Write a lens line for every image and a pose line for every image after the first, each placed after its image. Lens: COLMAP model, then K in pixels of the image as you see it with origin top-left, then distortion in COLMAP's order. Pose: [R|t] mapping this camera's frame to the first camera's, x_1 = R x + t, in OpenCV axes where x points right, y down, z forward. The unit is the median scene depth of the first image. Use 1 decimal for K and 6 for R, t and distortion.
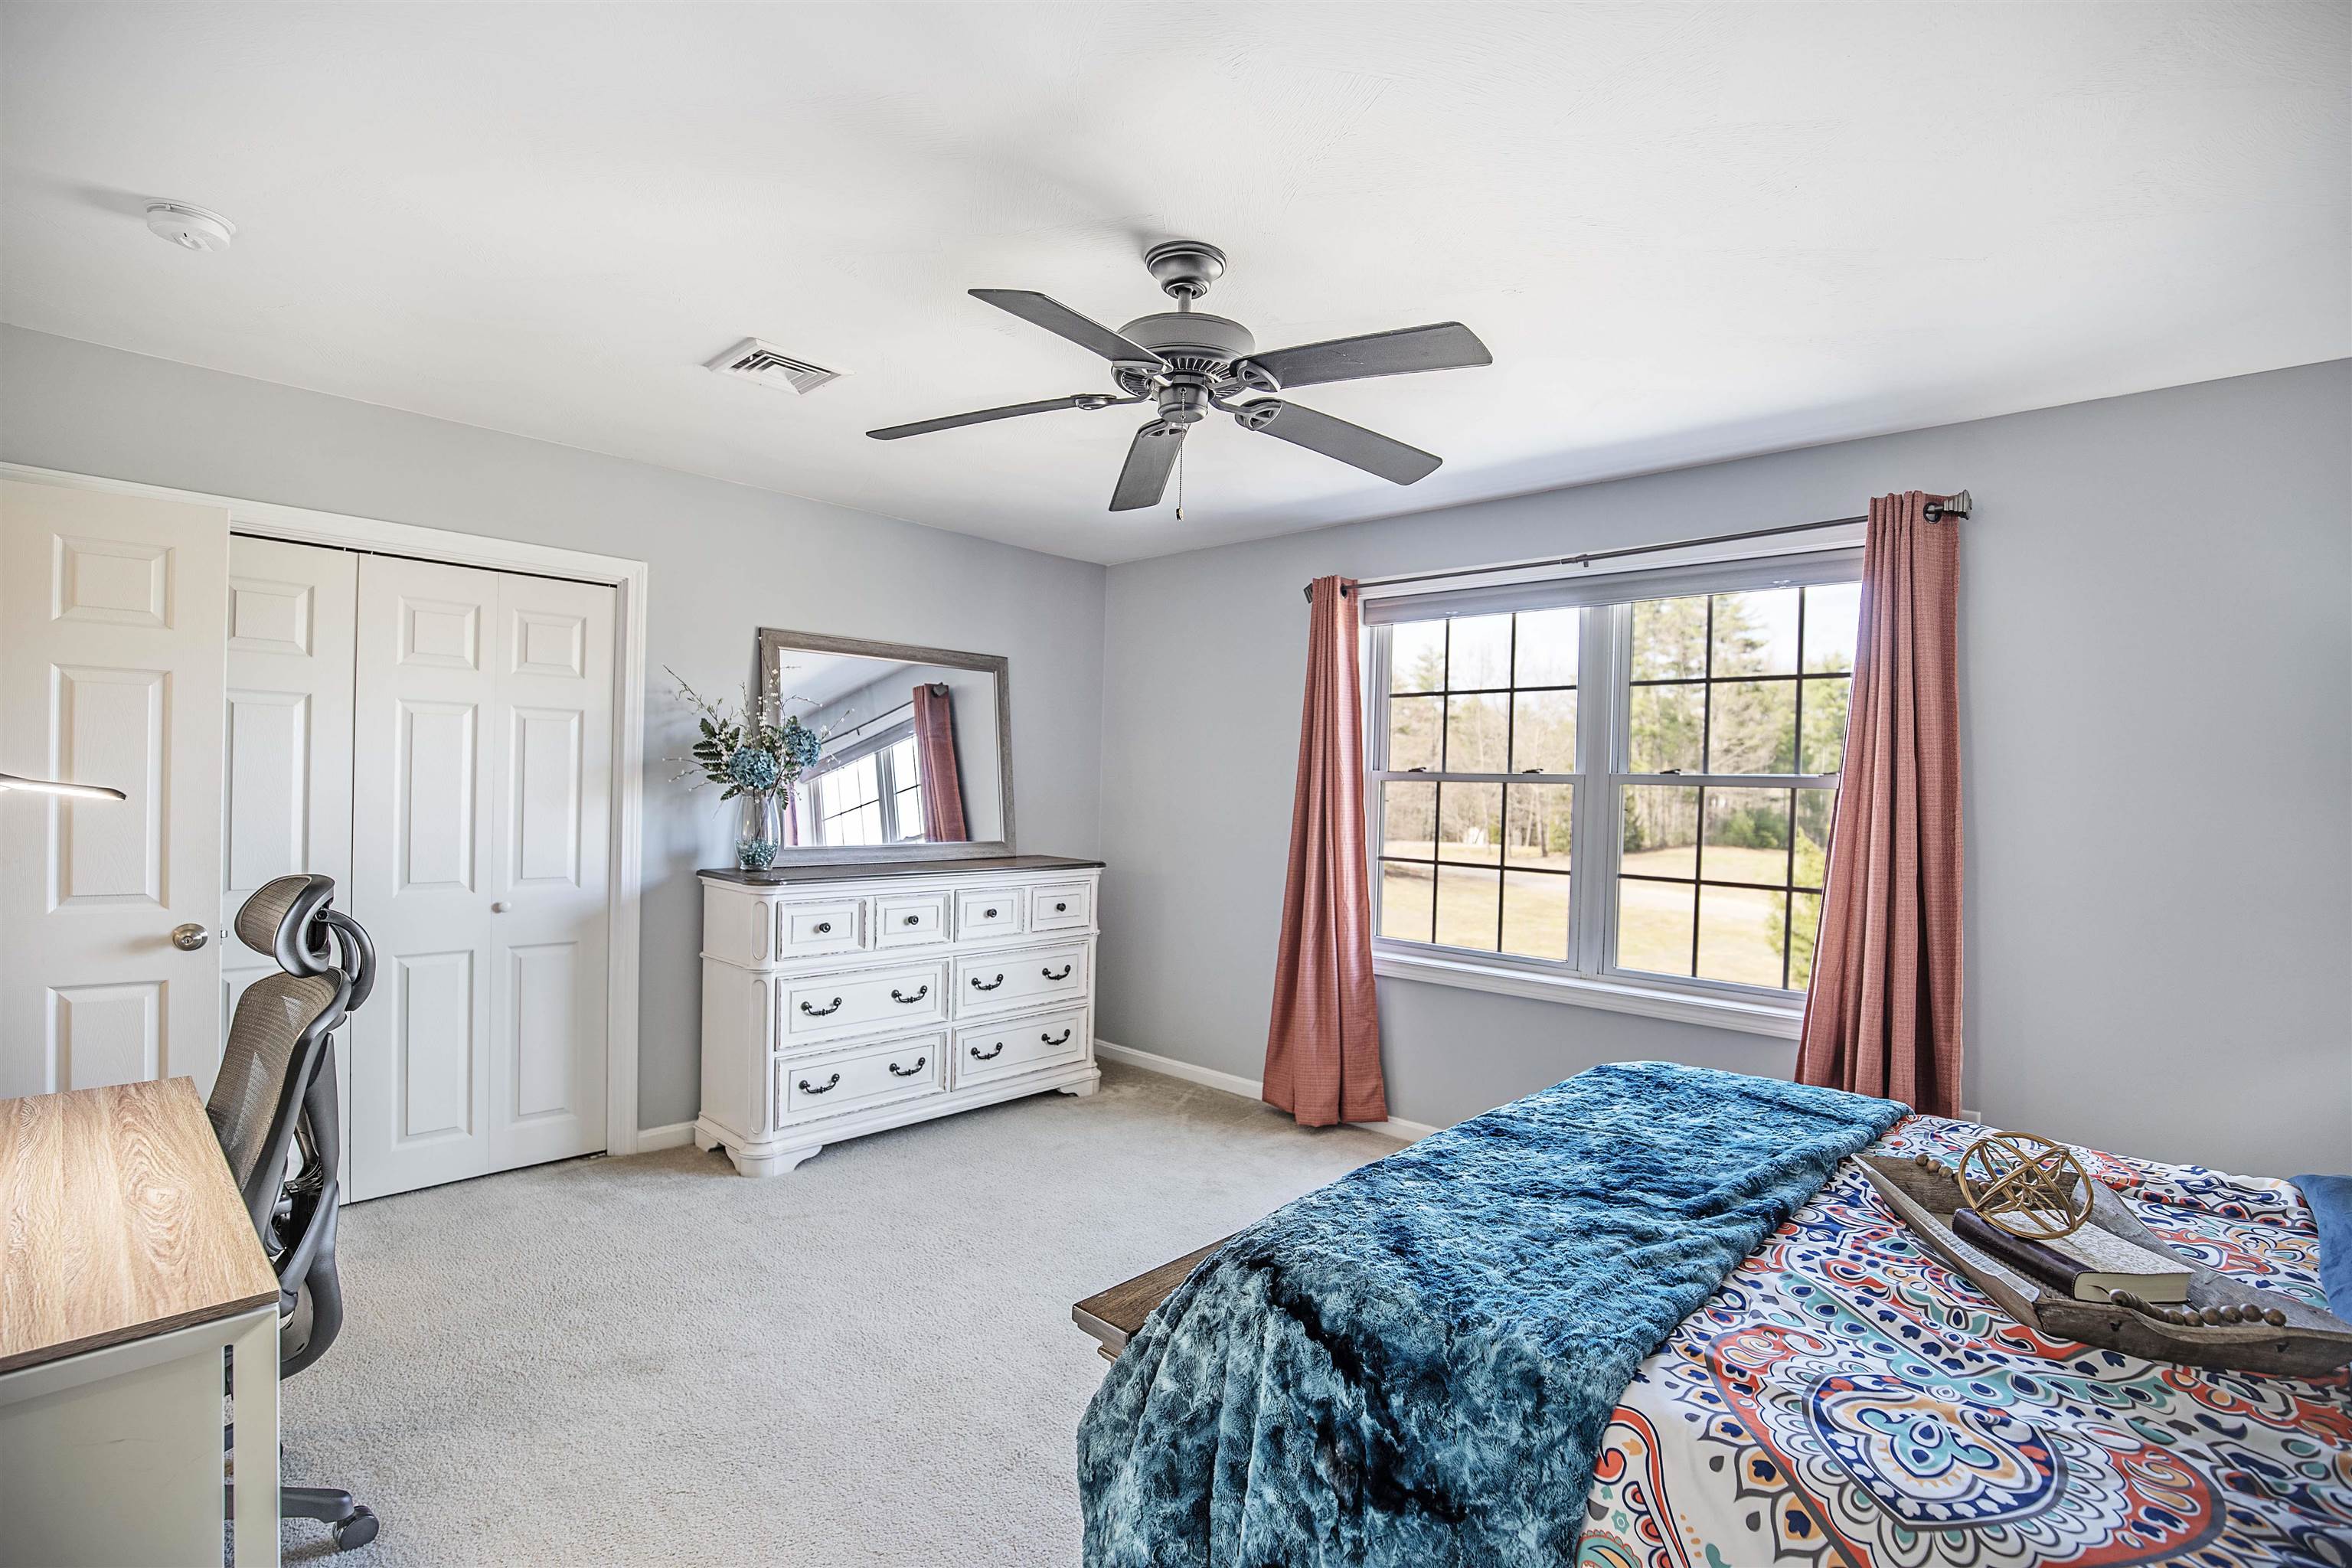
lens RADIAL K [[1093.9, 0, 1177.1], [0, 1093.9, 797.0], [0, 0, 1]] dist [-0.025972, 0.000743]
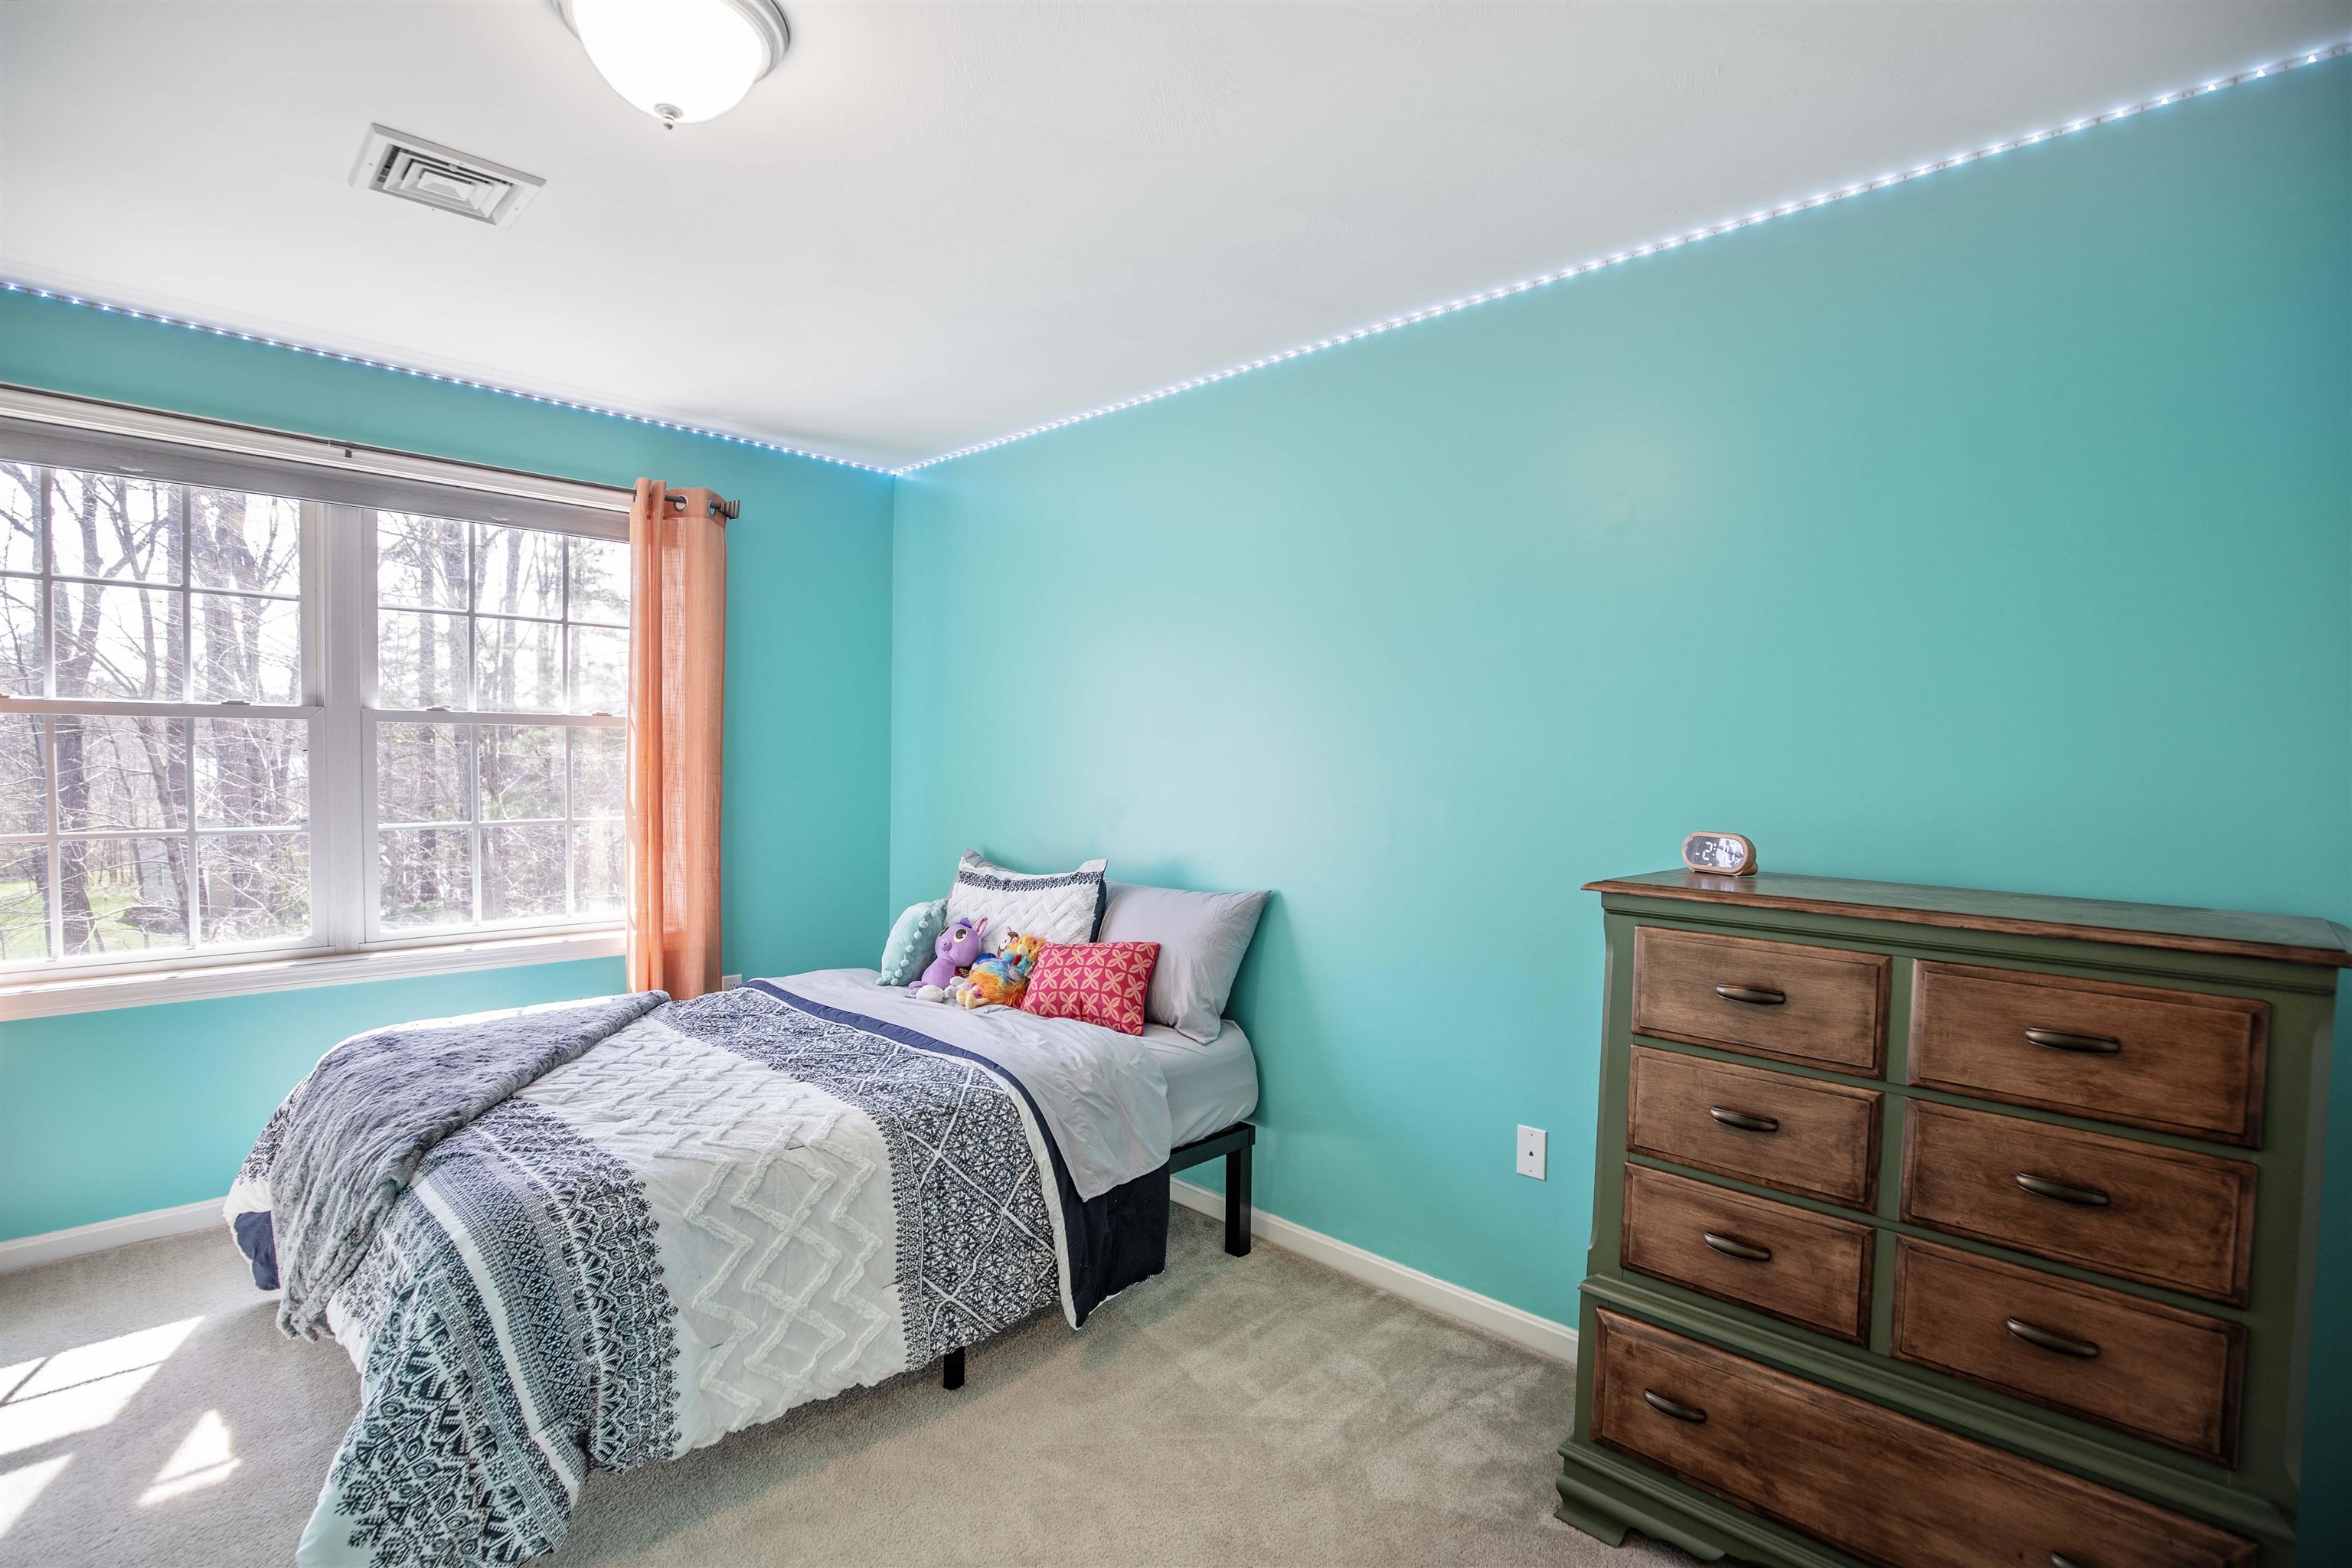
lens RADIAL K [[1093.9, 0, 1177.1], [0, 1093.9, 797.0], [0, 0, 1]] dist [-0.025972, 0.000743]
pose [[0.027159, -0.060969, 0.997770, -0.424905], [-0.009982, 0.998072, 0.061259, -0.010863], [-0.999581, -0.011624, 0.026498, 0.341951]]
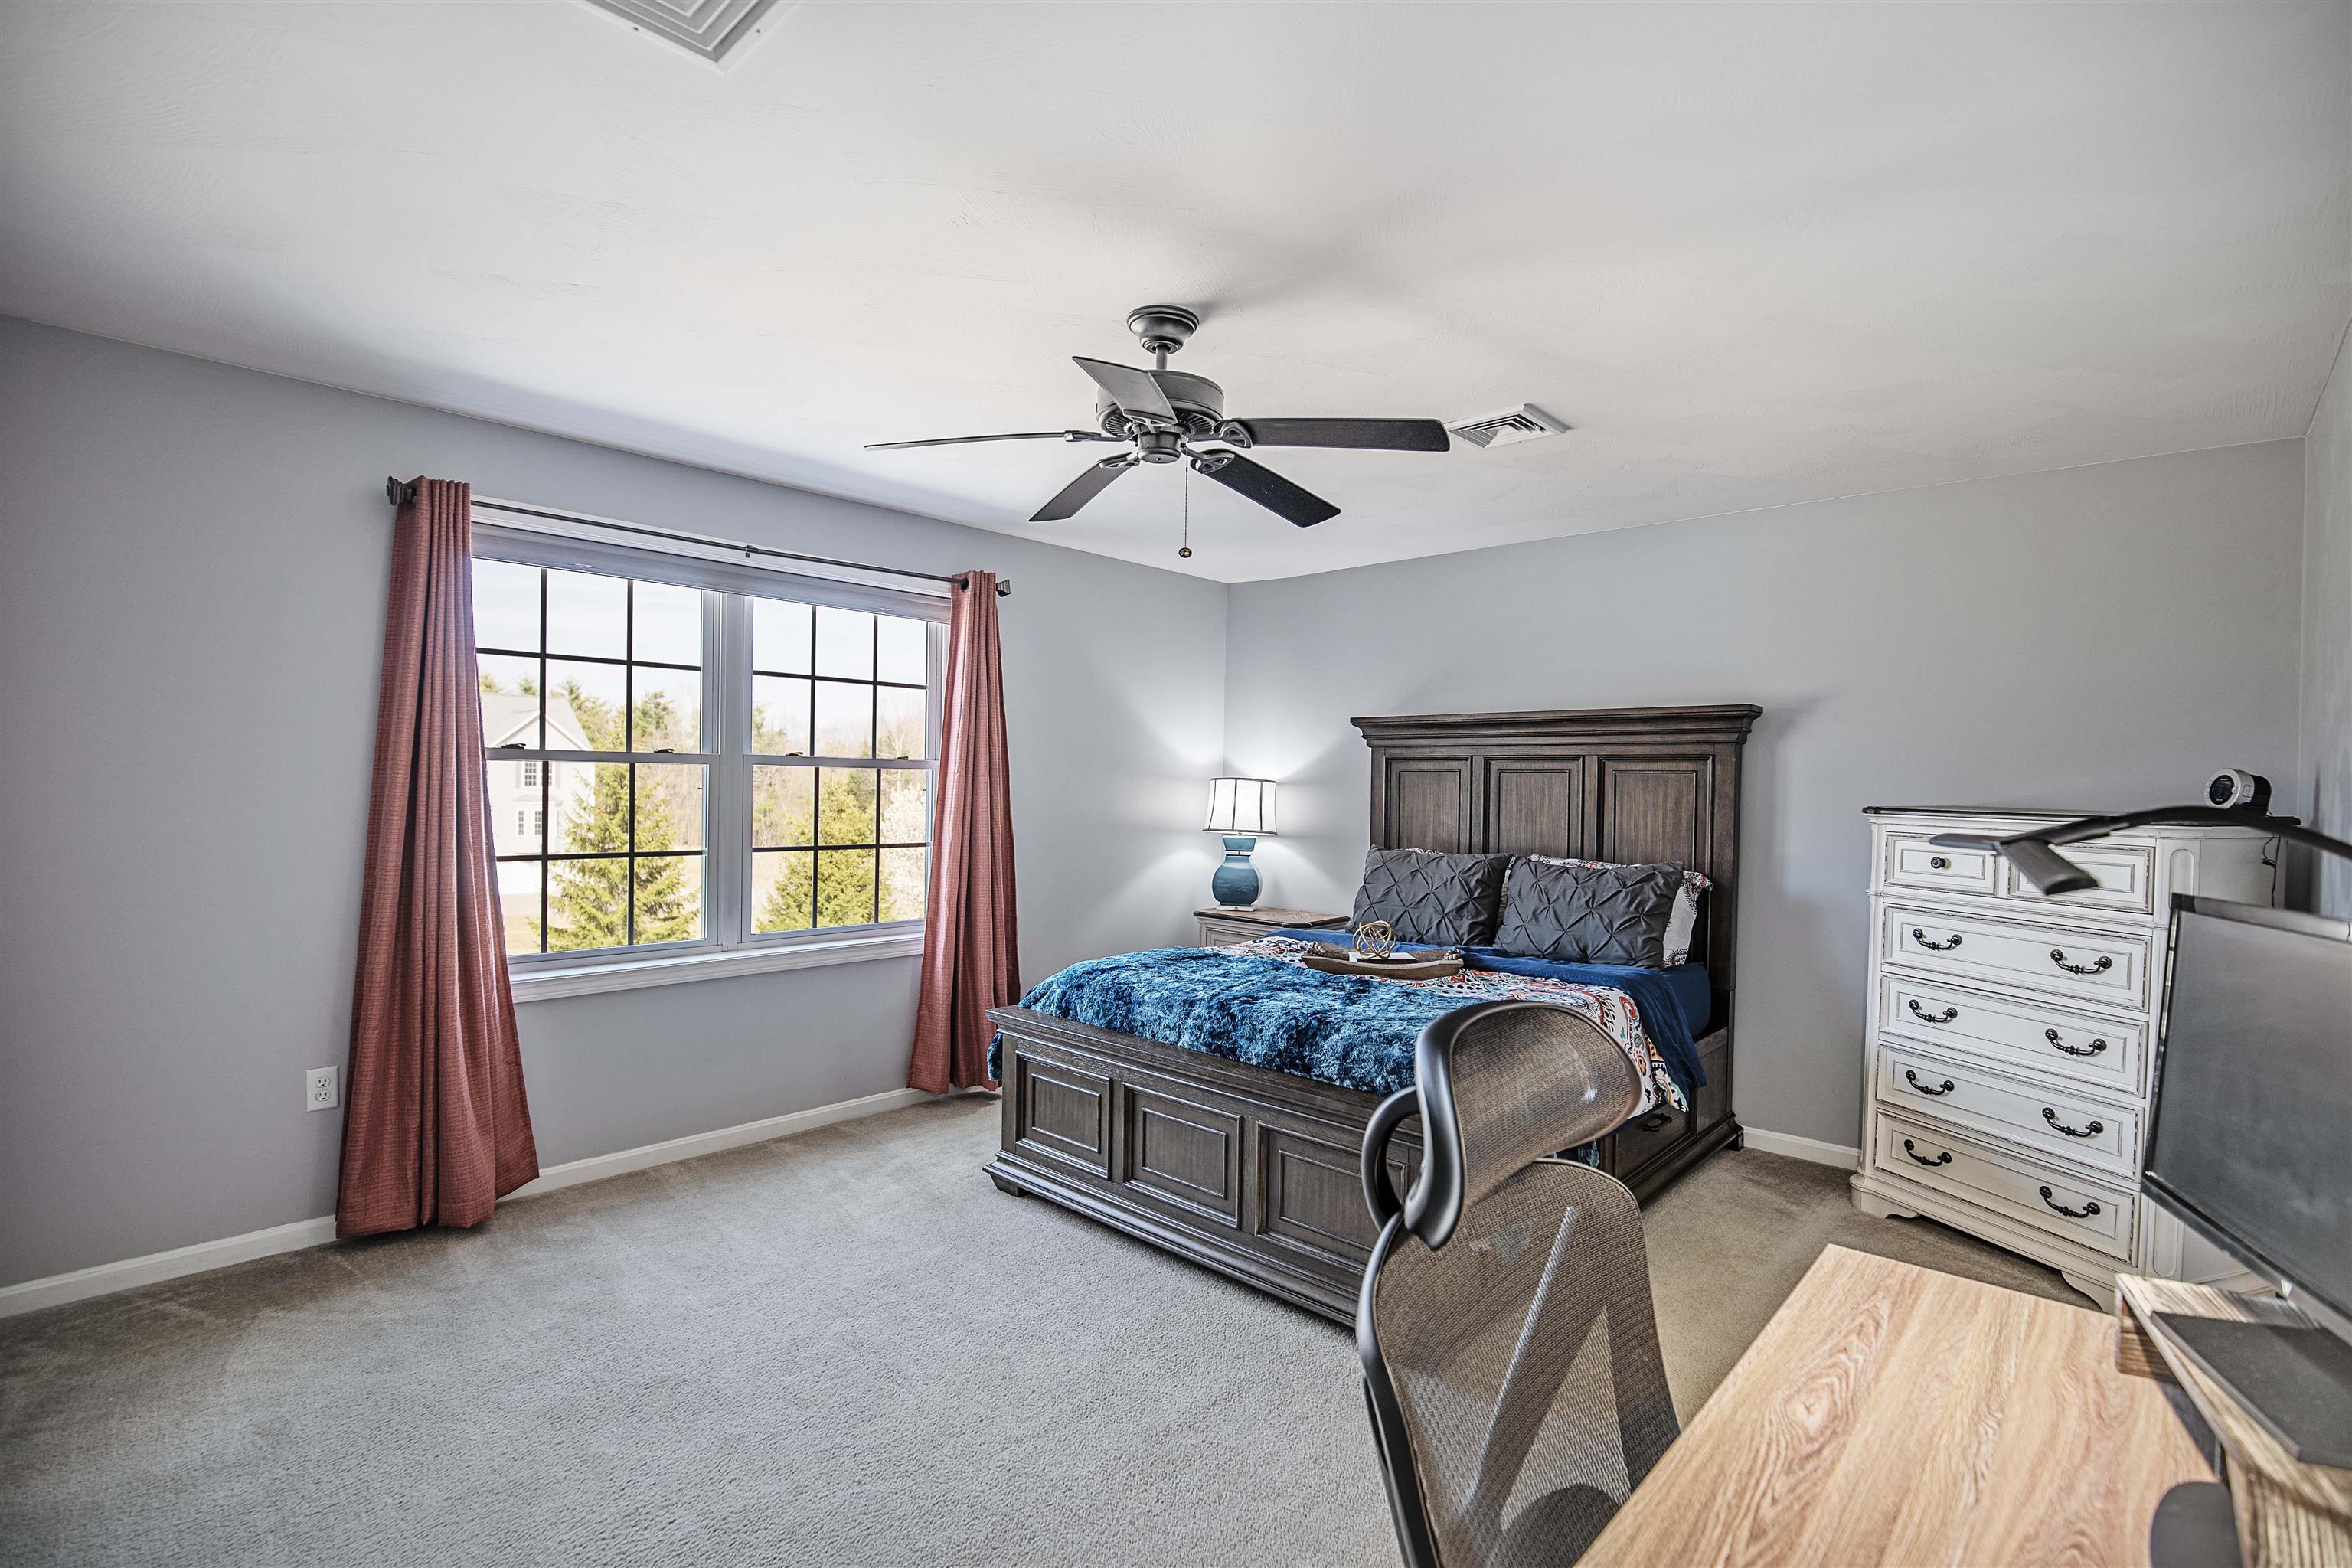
lens RADIAL K [[1093.9, 0, 1177.1], [0, 1093.9, 797.0], [0, 0, 1]] dist [-0.025972, 0.000743]
pose [[-0.009964, -0.035495, 0.999320, -0.672766], [0.001169, 0.999369, 0.035508, -0.017215], [-0.999950, 0.001522, -0.009917, 0.584193]]
